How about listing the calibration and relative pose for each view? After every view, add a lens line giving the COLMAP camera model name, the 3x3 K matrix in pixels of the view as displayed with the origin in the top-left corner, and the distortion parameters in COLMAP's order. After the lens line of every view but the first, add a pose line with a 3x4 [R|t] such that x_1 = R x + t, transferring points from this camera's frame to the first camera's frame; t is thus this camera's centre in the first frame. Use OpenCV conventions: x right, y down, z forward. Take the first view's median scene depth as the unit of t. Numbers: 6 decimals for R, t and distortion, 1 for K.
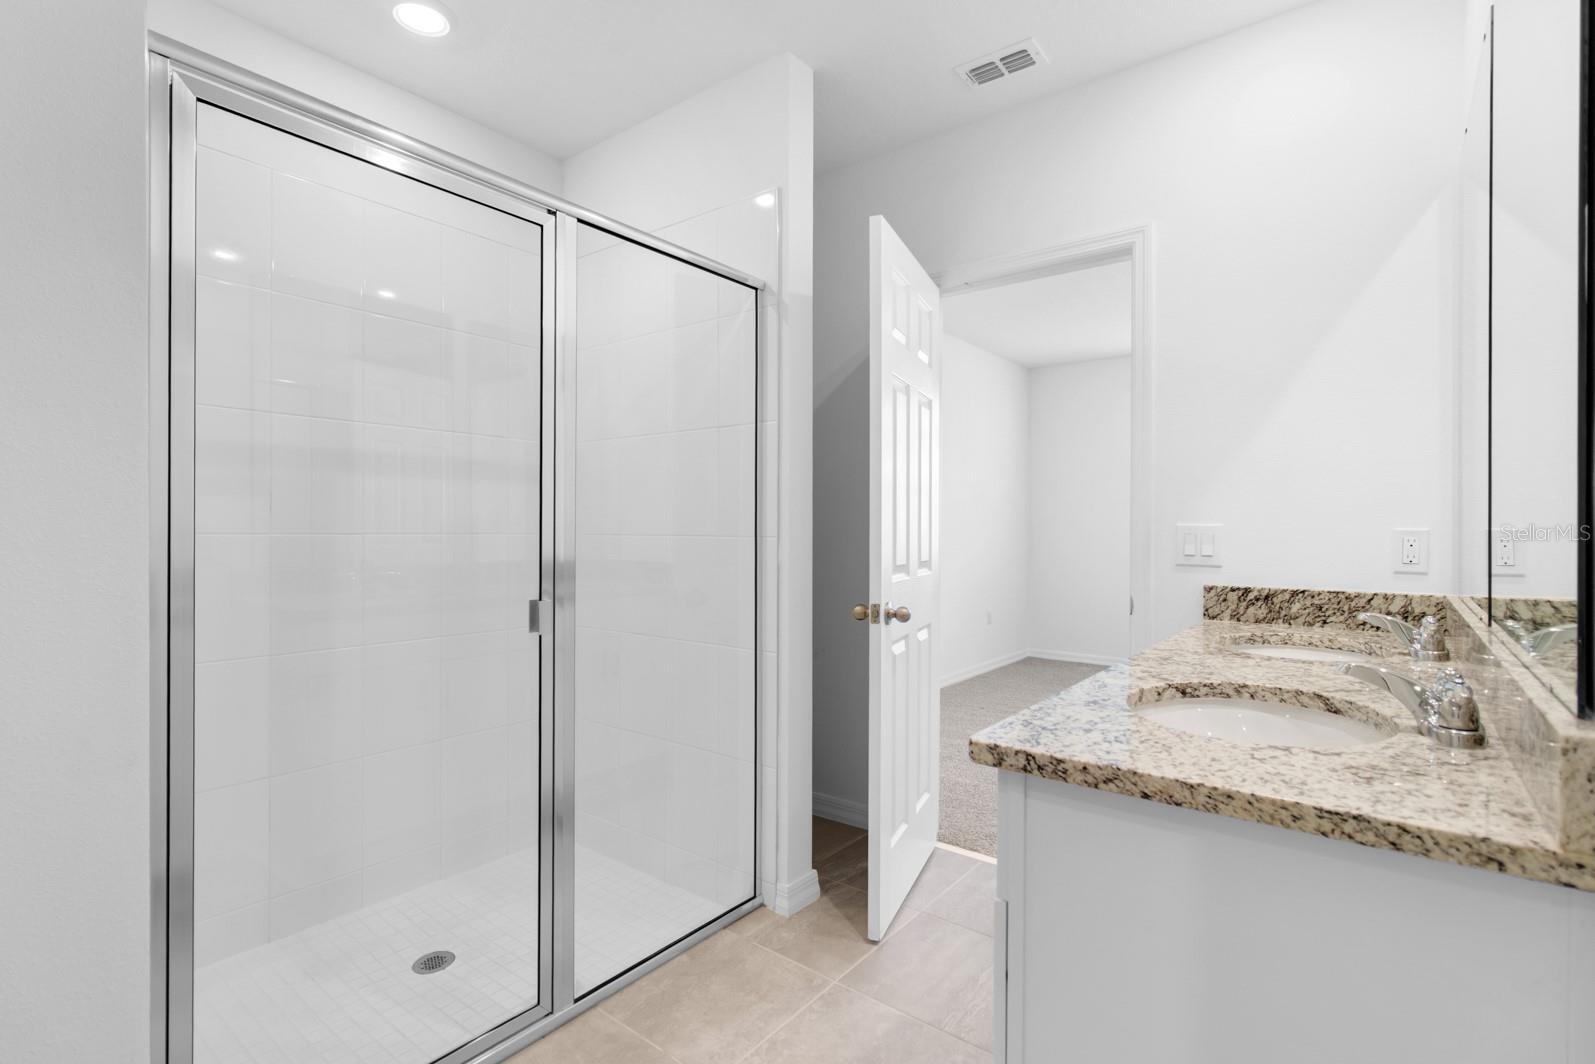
lens RADIAL K [[752.8, 0, 796.8], [0, 752.8, 532.9], [0, 0, 1]] dist [0.000527, 0.001581]
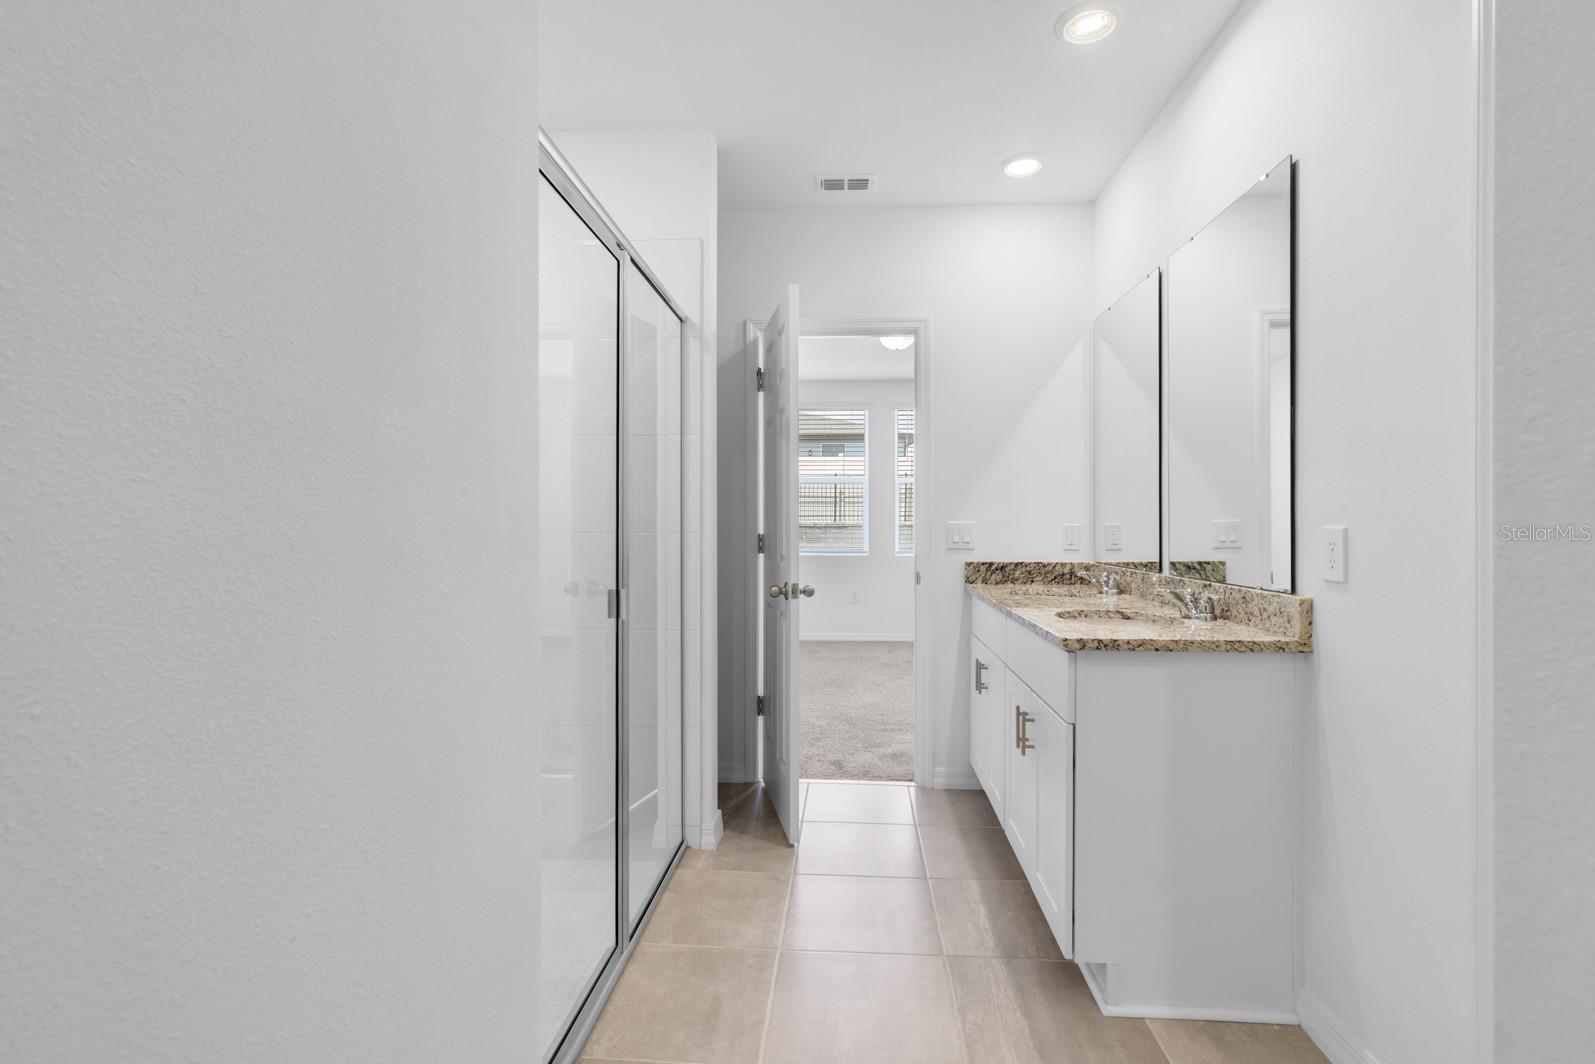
lens RADIAL K [[752.8, 0, 800.8], [0, 752.8, 526.7], [0, 0, 1]] dist [0.000527, 0.001581]
pose [[0.827855, -0.003979, 0.560928, -0.637355], [0.006268, 0.999978, -0.002157, -0.000513], [-0.560907, 0.005301, 0.827862, -0.082248]]
